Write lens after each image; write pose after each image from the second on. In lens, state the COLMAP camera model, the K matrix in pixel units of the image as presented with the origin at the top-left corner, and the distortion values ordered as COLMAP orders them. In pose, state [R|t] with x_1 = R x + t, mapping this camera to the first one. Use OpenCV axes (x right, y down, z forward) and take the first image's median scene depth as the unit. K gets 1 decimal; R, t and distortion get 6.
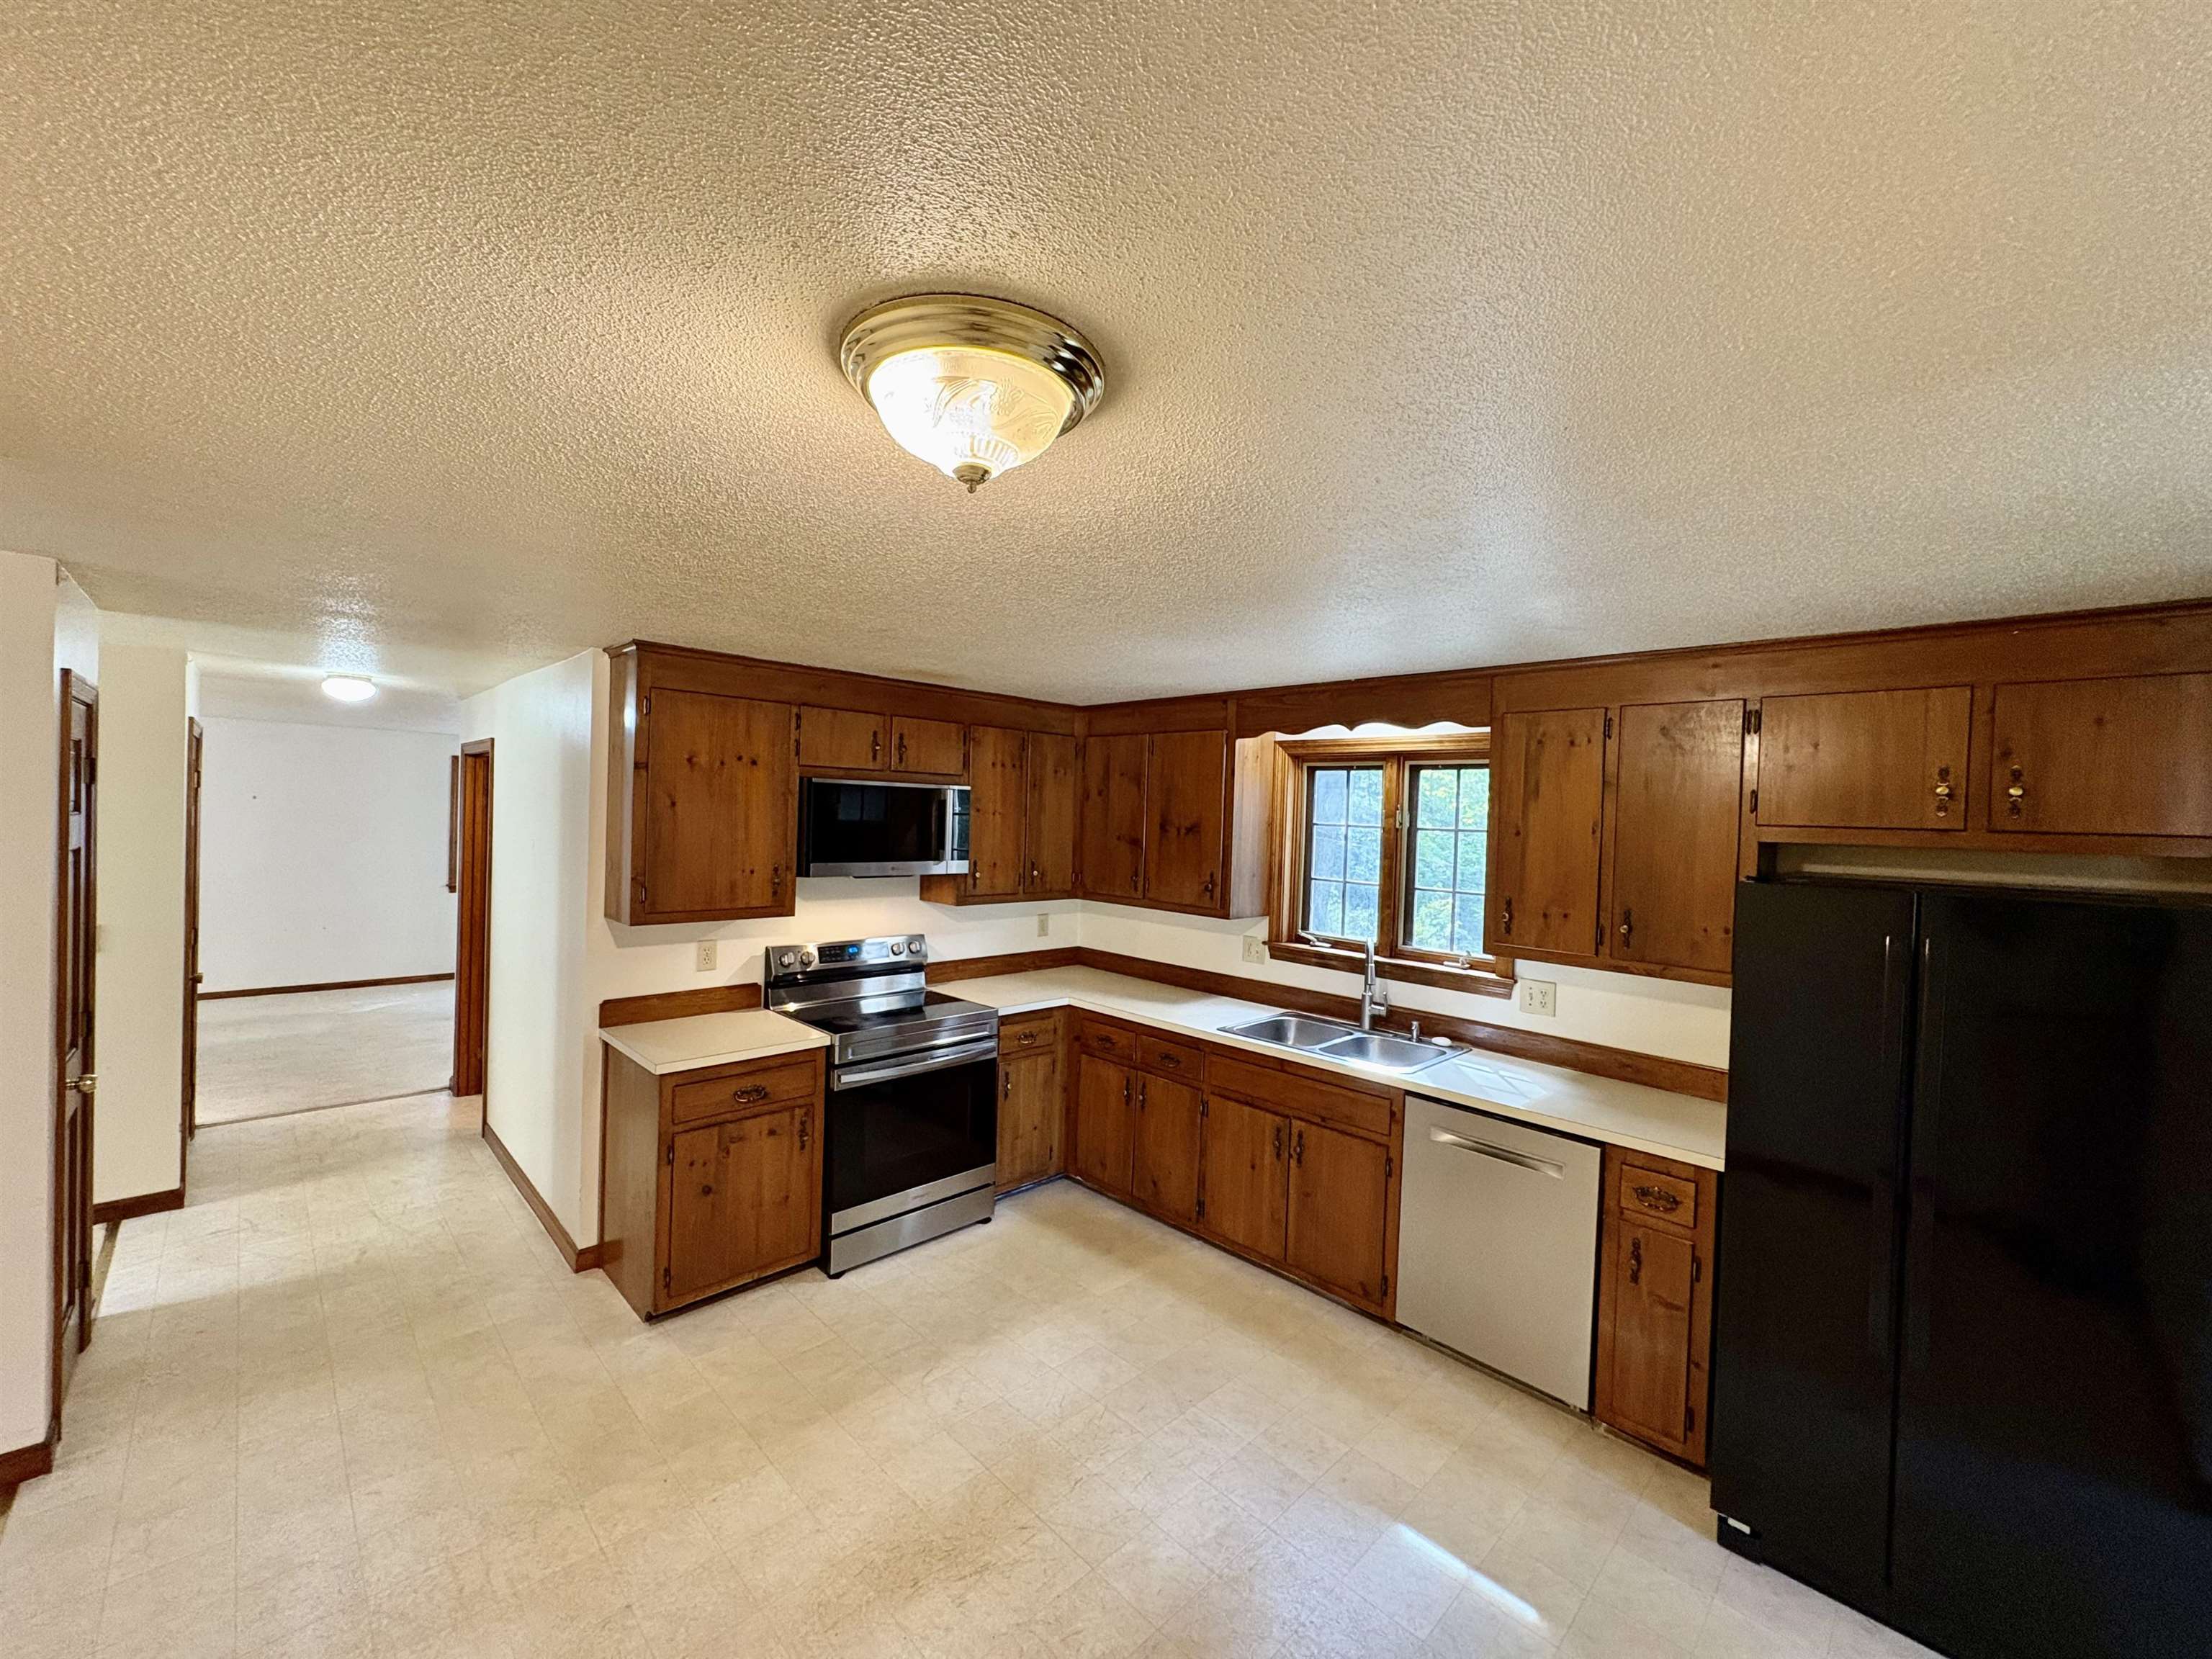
lens RADIAL K [[877.2, 0, 1097.0], [0, 877.2, 839.4], [0, 0, 1]] dist [0.001187, -0.000275]
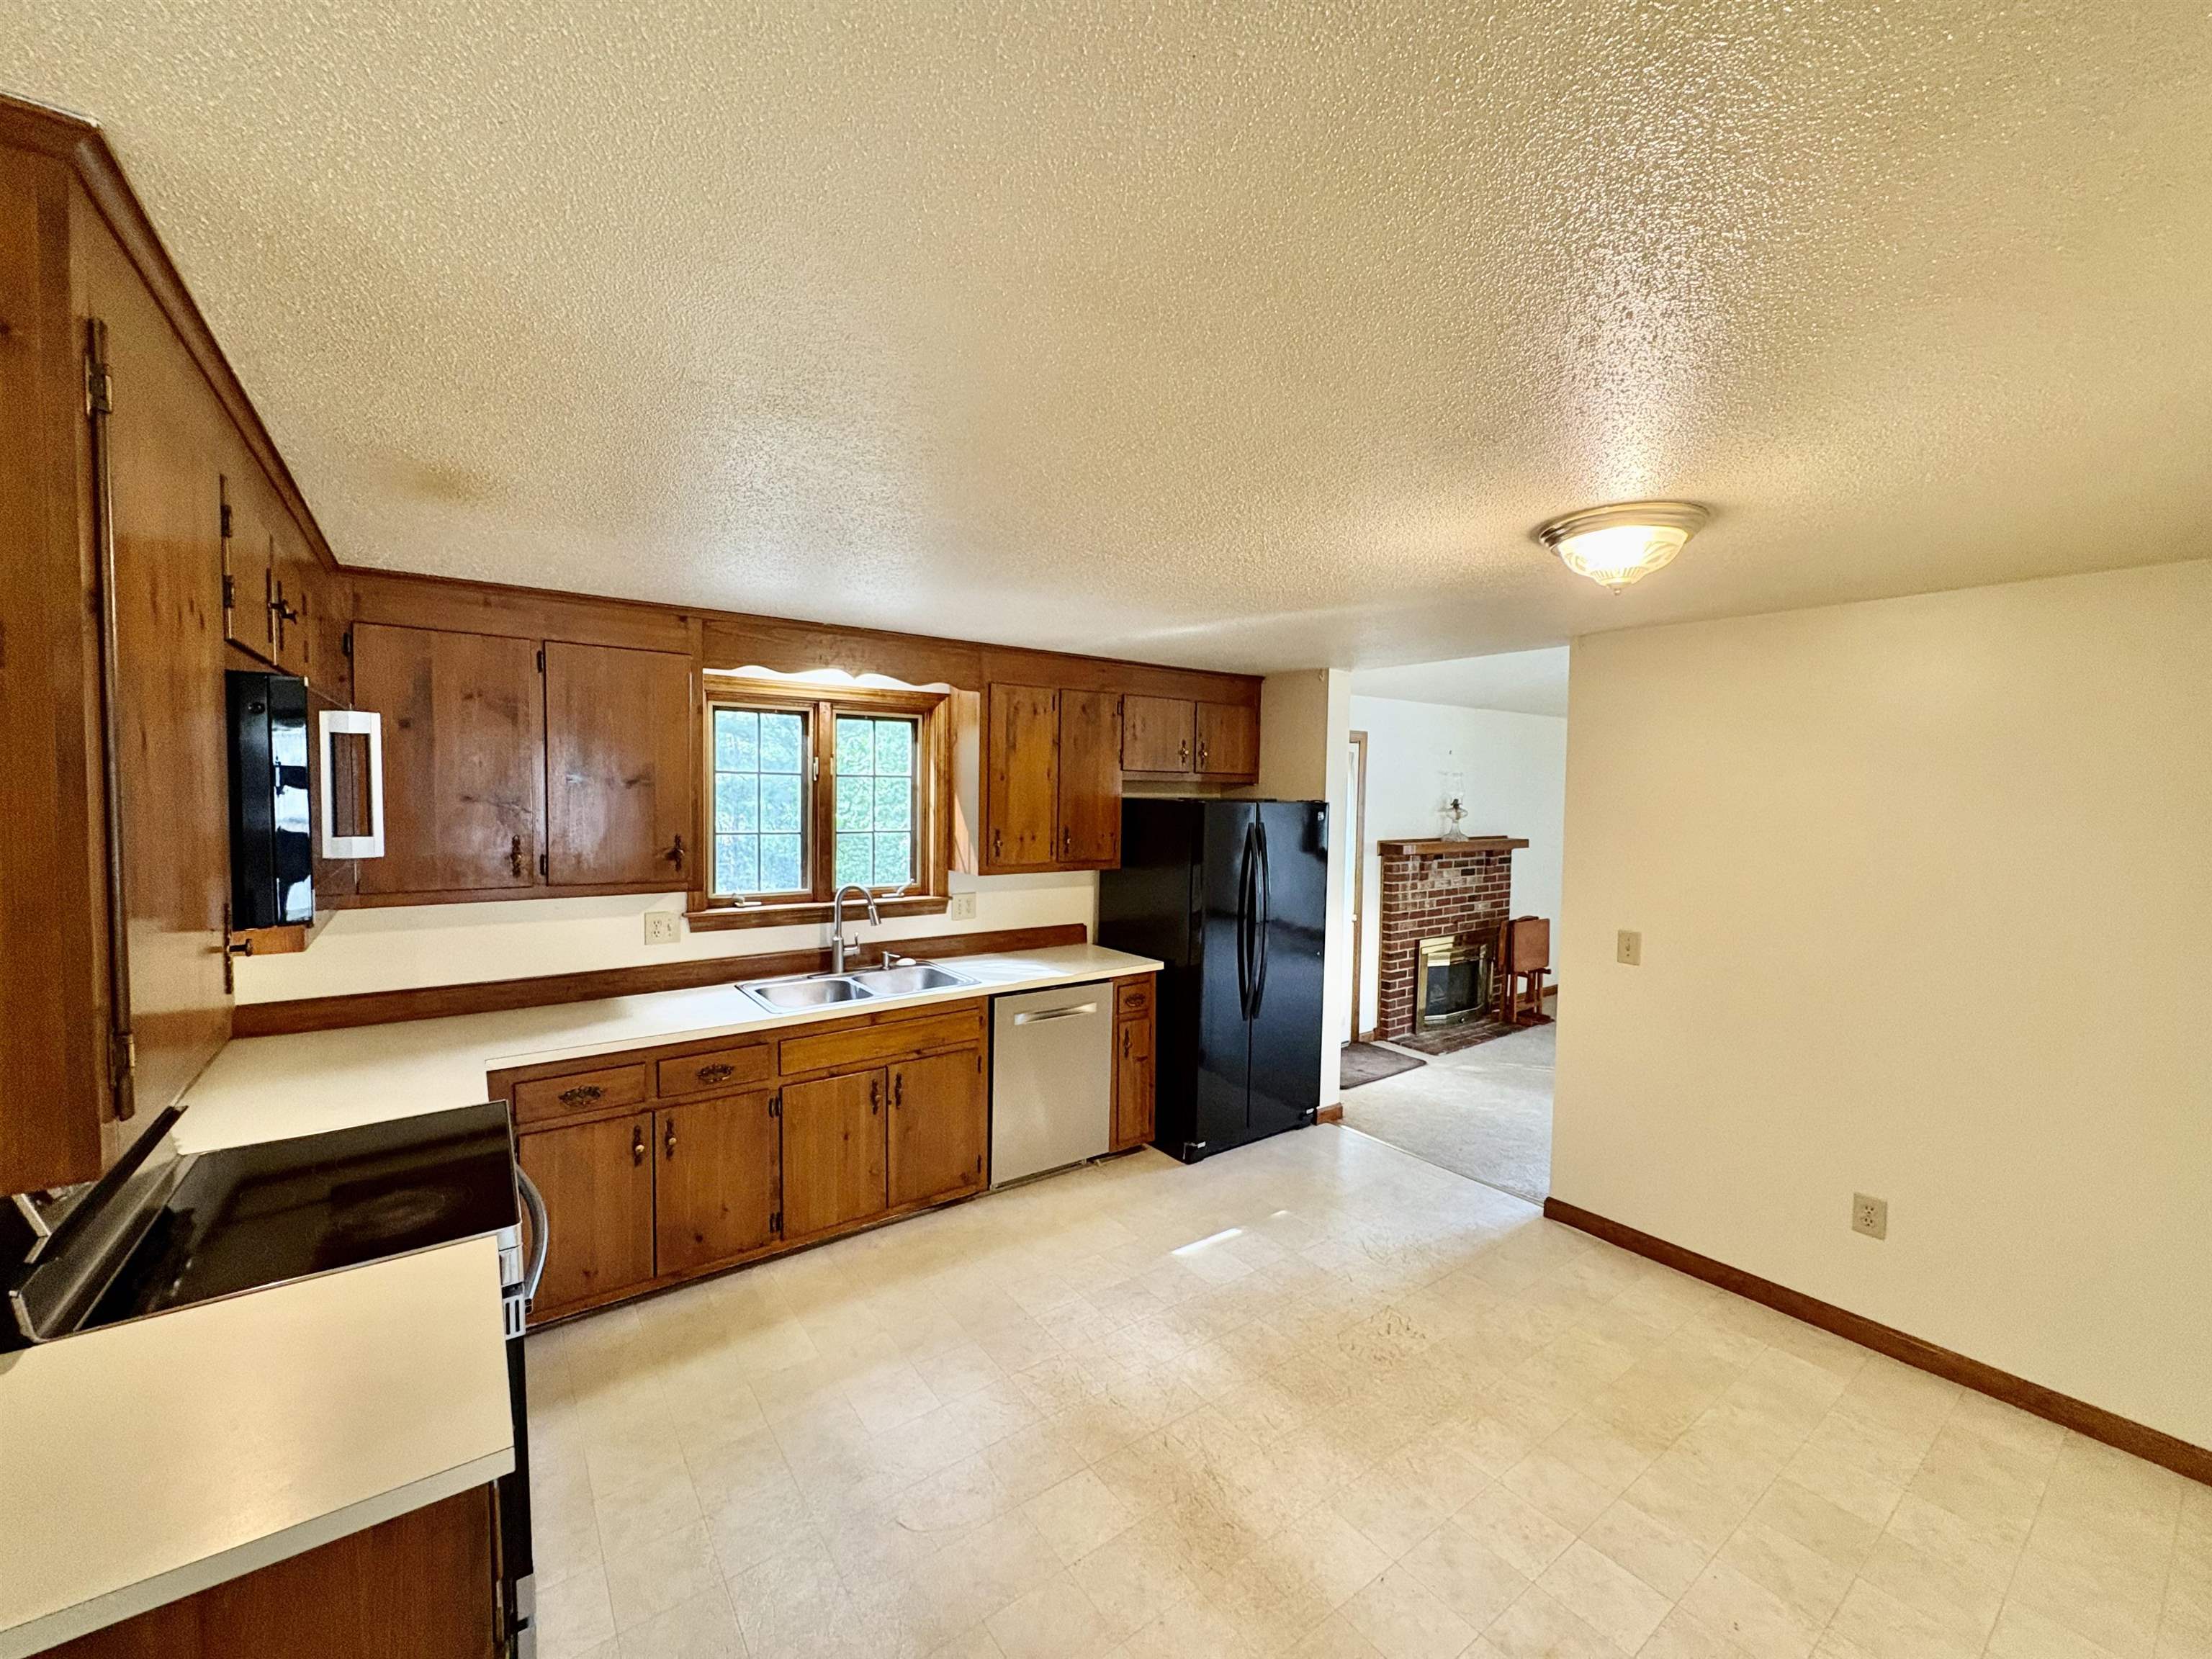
lens RADIAL K [[879.8, 0, 1111.0], [0, 879.8, 834.2], [0, 0, 1]] dist [0.001659, 0.000049]
pose [[0.135097, -0.085927, 0.987100, -0.700069], [0.015513, 0.996294, 0.084604, -0.028504], [-0.990711, 0.003883, 0.135929, 0.593094]]
